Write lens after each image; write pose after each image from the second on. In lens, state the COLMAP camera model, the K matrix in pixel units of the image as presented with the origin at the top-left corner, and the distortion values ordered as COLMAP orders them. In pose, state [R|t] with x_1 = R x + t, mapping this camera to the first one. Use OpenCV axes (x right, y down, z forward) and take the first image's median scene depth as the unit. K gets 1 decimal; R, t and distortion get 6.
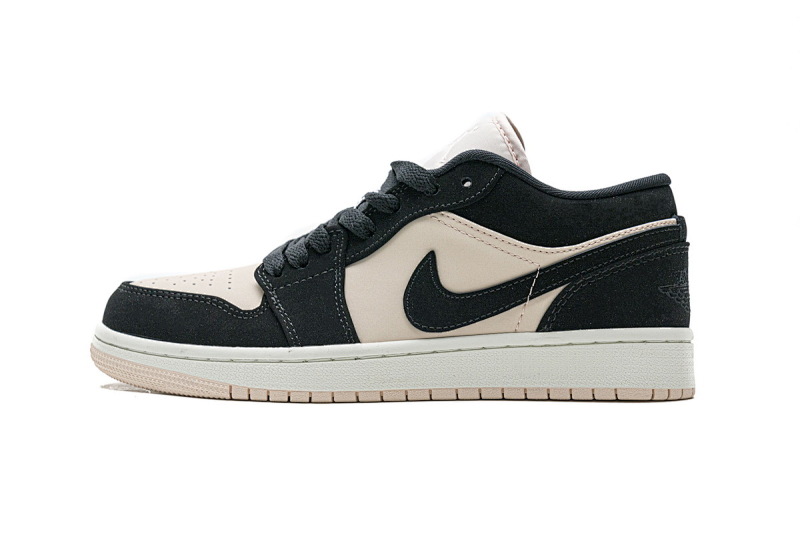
lens RADIAL K [[1494.6, 0, 403.1], [0, 1494.6, 266.9], [0, 0, 1]] dist [-0.008964, 0.000000]
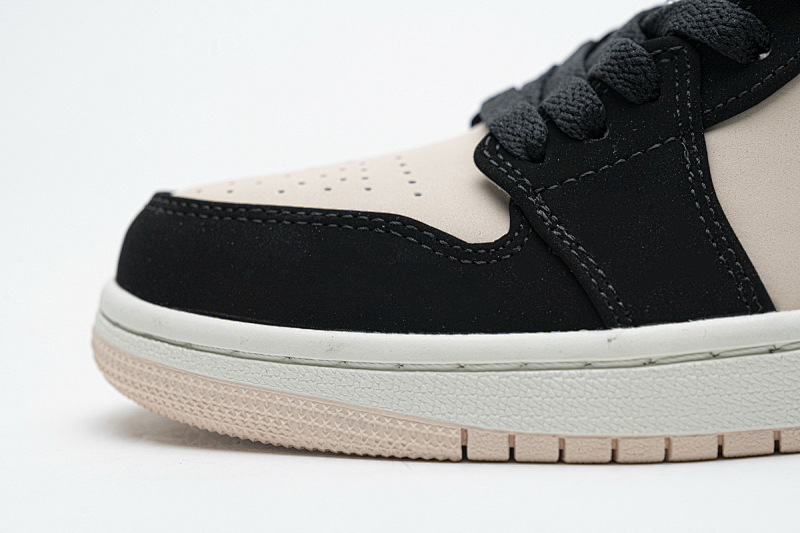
lens RADIAL K [[1494.6, 0, 398.9], [0, 1494.6, 258.8], [0, 0, 1]] dist [-0.008964, 0.000000]
pose [[0.996935, -0.045378, 0.063722, -0.156507], [0.042059, 0.997735, 0.052493, 0.010341], [-0.065960, -0.049652, 0.996586, 0.590477]]
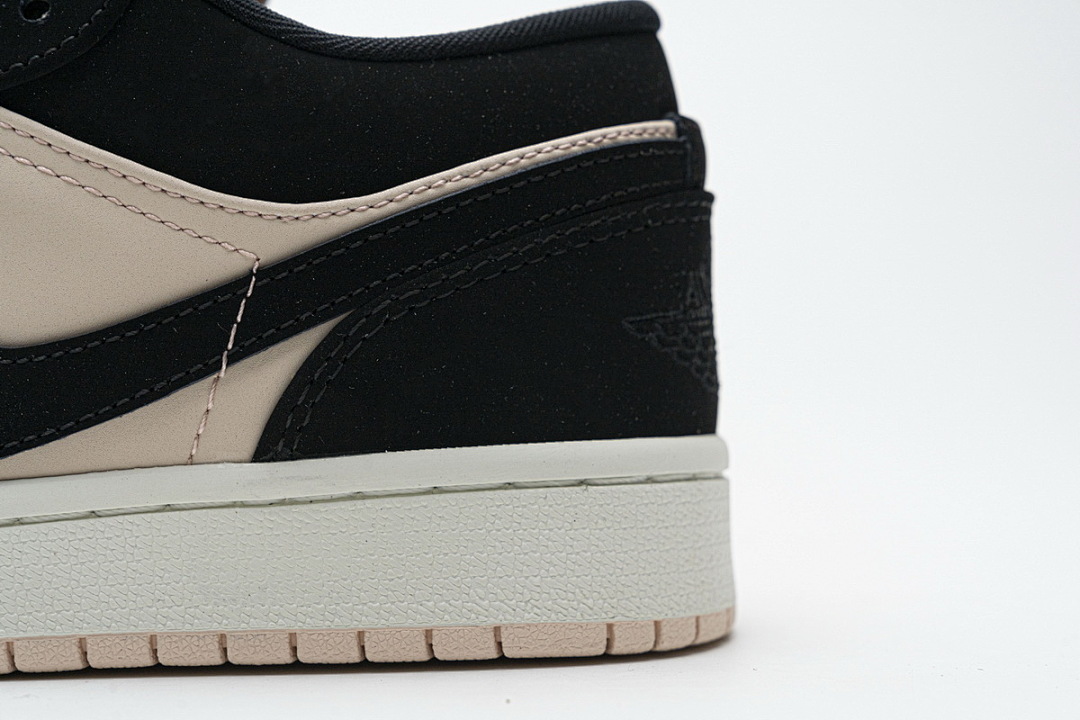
lens RADIAL K [[2017.7, 0, 535.2], [0, 2017.7, 349.2], [0, 0, 1]] dist [-0.008964, 0.000000]
pose [[0.996306, -0.016658, 0.084240, 0.113125], [0.015077, 0.999699, 0.019377, 0.011138], [-0.084537, -0.018036, 0.996257, 0.549490]]
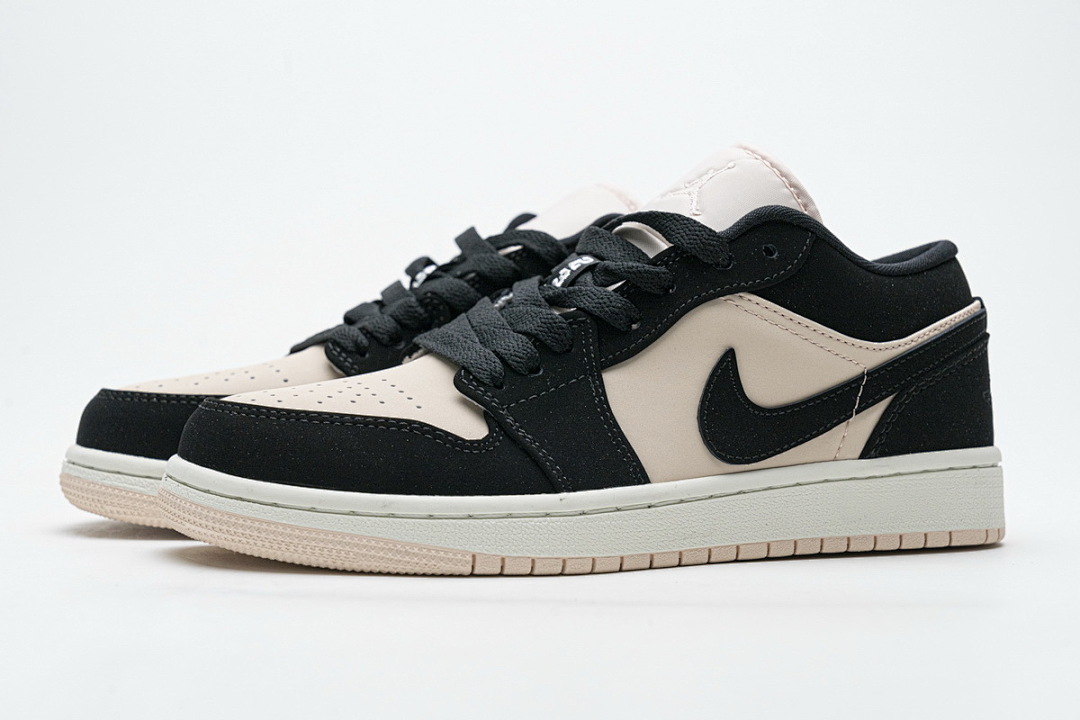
lens RADIAL K [[2017.7, 0, 512.0], [0, 2017.7, 375.4], [0, 0, 1]] dist [-0.008964, 0.000000]
pose [[0.908457, -0.014786, 0.417716, -0.470348], [0.007452, 0.999788, 0.019183, -0.017040], [-0.417911, -0.014314, 0.908375, 0.179519]]
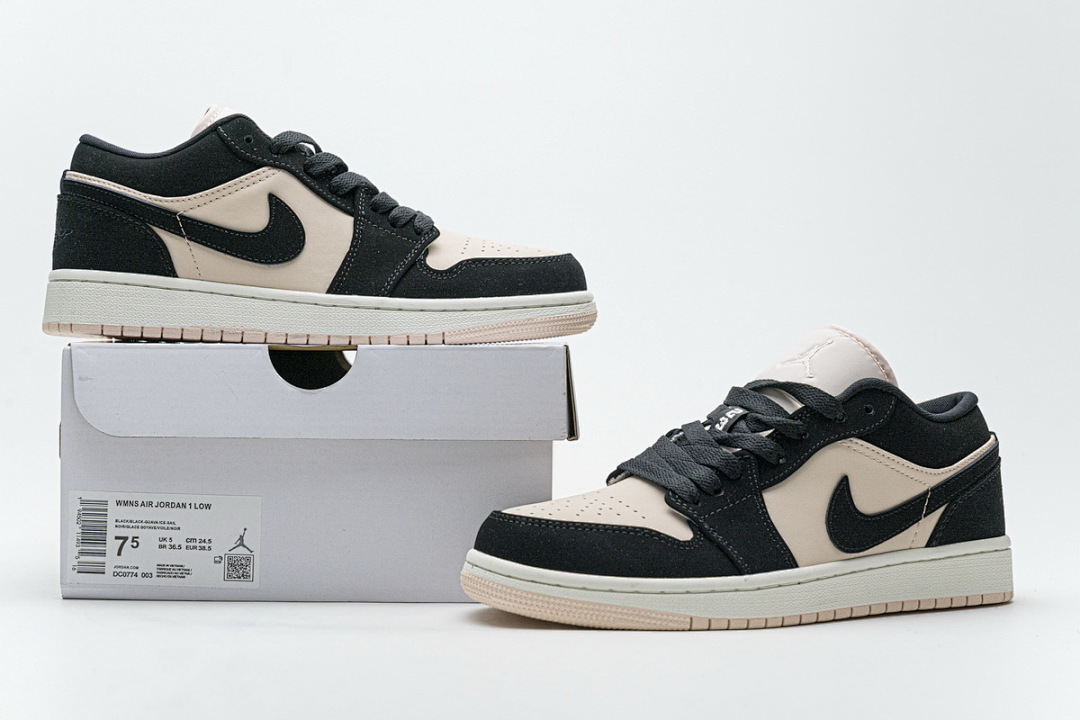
lens RADIAL K [[2017.7, 0, 544.5], [0, 2017.7, 361.0], [0, 0, 1]] dist [-0.008964, 0.000000]
pose [[0.864289, -0.007405, 0.502941, -0.876441], [0.007116, 0.999972, 0.002495, -0.096392], [-0.502946, 0.001423, 0.864317, -0.121952]]
